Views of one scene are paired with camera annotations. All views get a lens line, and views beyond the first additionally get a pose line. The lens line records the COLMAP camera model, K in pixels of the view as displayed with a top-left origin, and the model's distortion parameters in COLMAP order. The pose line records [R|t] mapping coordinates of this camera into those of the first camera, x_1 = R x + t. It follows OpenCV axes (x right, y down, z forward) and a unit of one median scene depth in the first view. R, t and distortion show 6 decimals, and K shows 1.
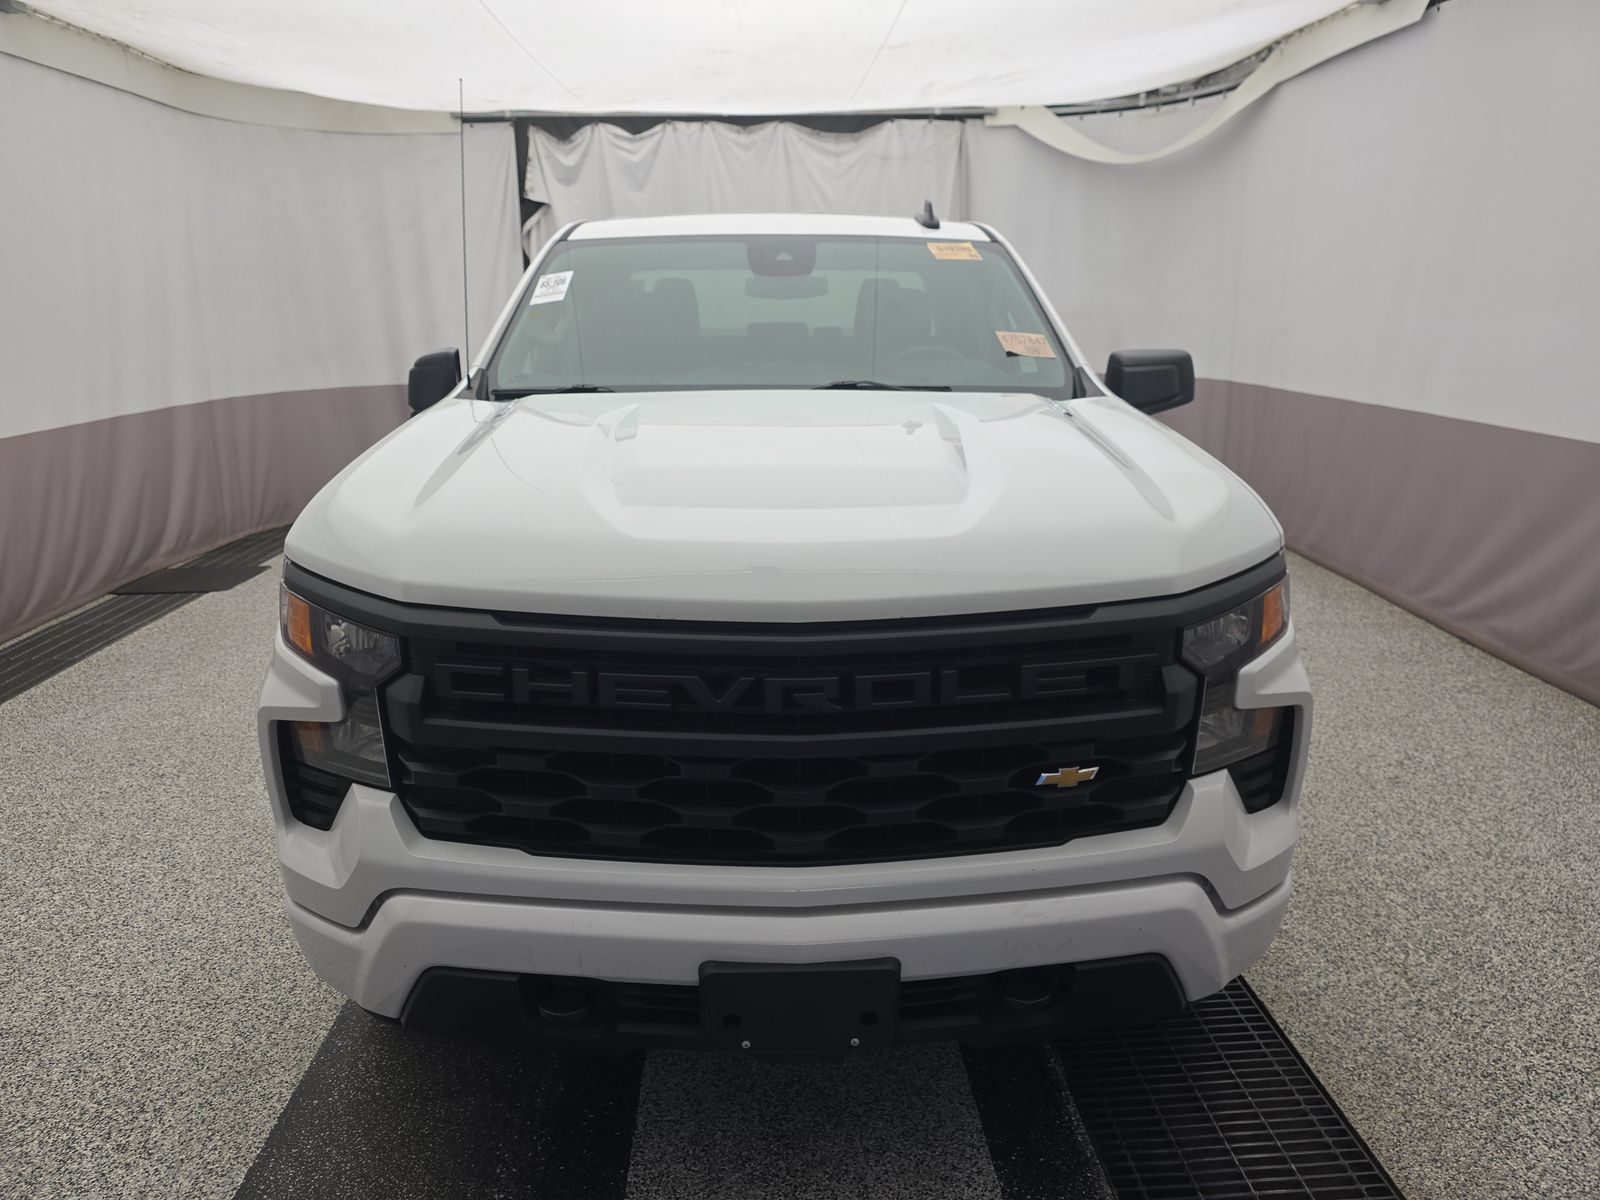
lens RADIAL K [[1076.8, 0, 805.7], [0, 1076.8, 605.7], [0, 0, 1]] dist [0.025568, -0.023328]
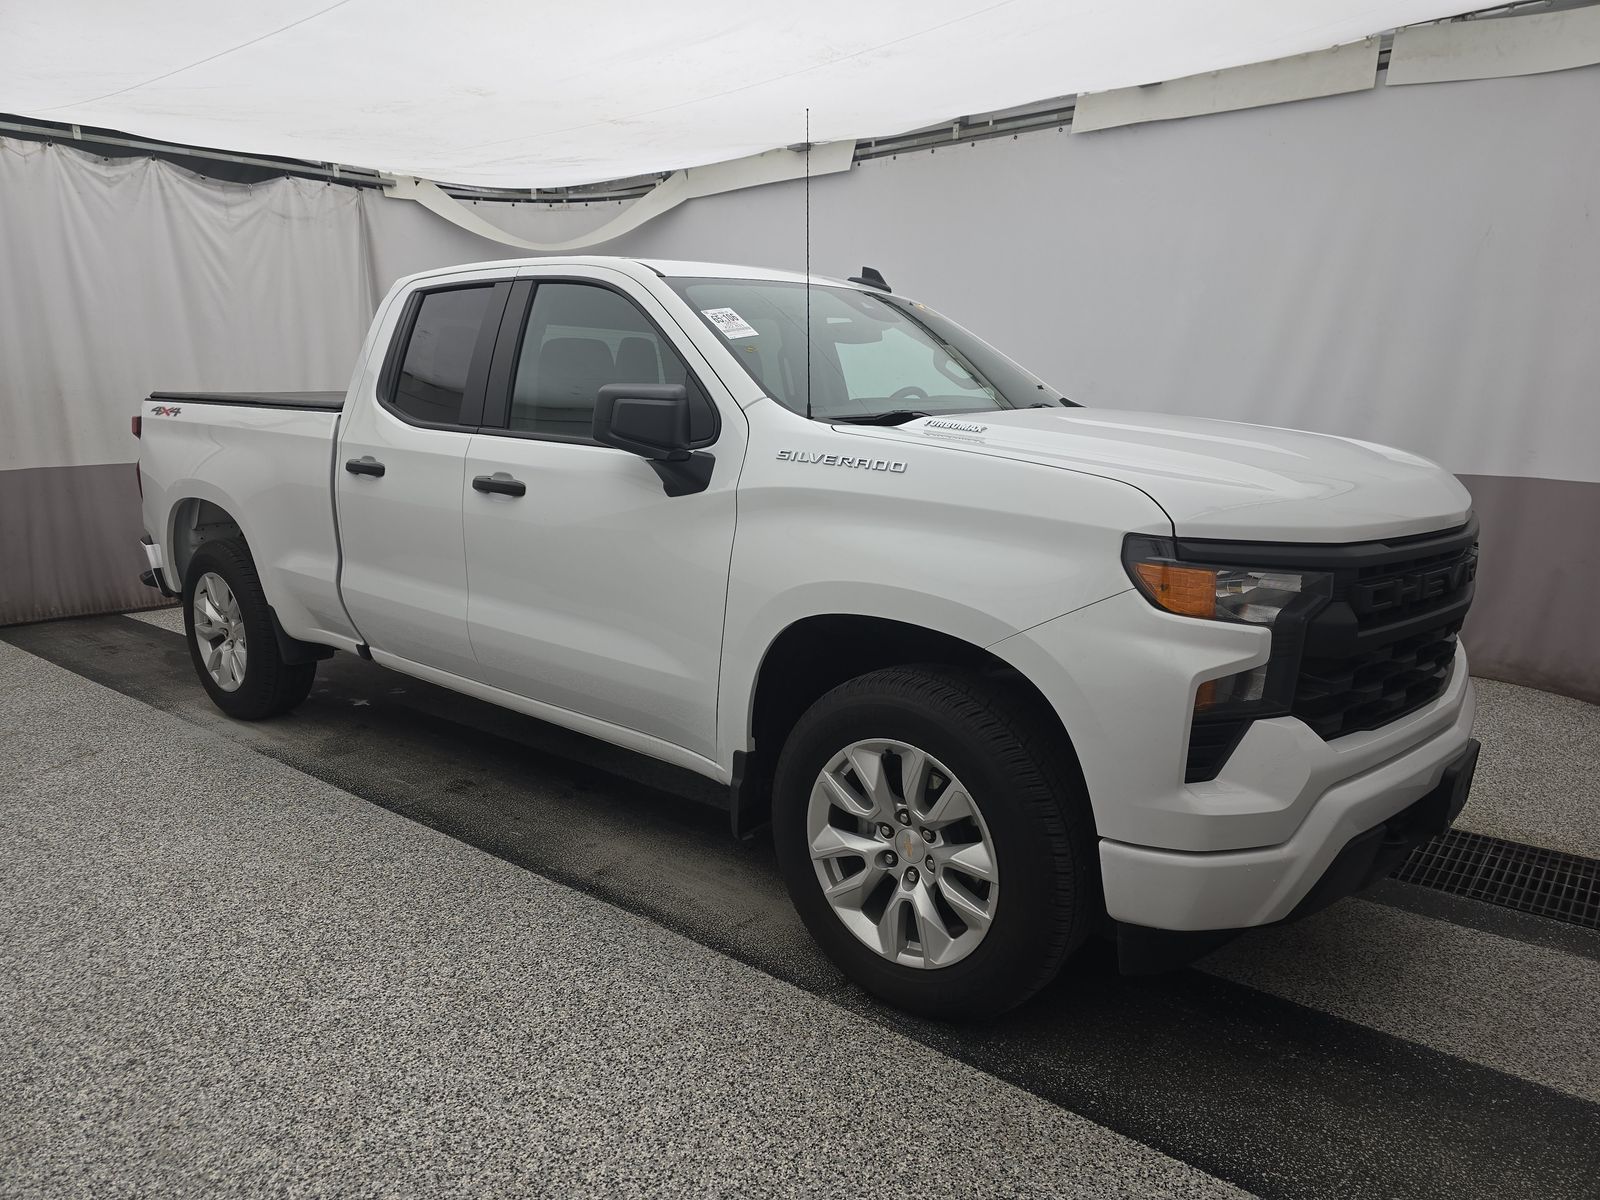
lens RADIAL K [[1076.8, 0, 805.7], [0, 1076.8, 605.7], [0, 0, 1]] dist [0.025568, -0.023328]
pose [[0.671987, -0.138184, 0.727556, -0.340858], [0.198083, 0.980180, 0.003211, -0.011903], [-0.713580, 0.141959, 0.686040, 0.116259]]
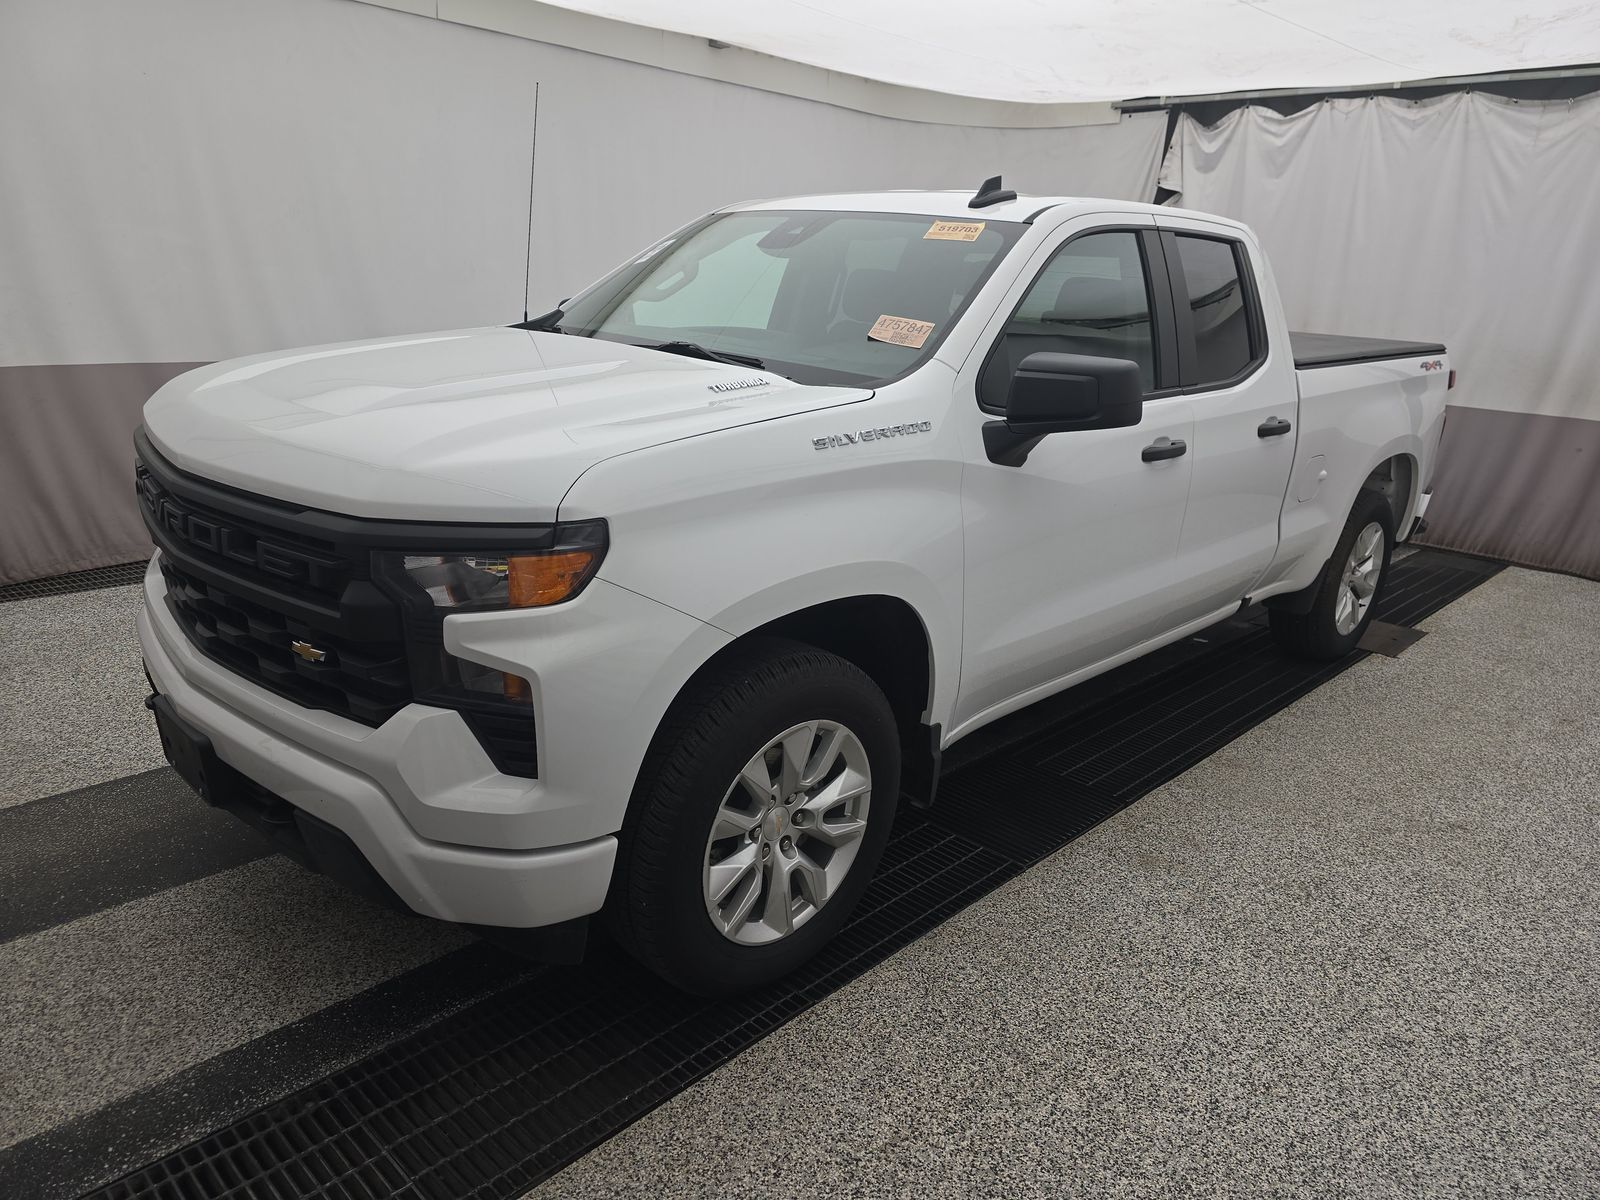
lens RADIAL K [[1076.8, 0, 805.7], [0, 1076.8, 605.7], [0, 0, 1]] dist [0.025568, -0.023328]
pose [[0.686877, 0.259003, -0.679057, 0.291209], [-0.256862, 0.960556, 0.106552, -0.032274], [0.679869, 0.101236, 0.726312, 0.103008]]
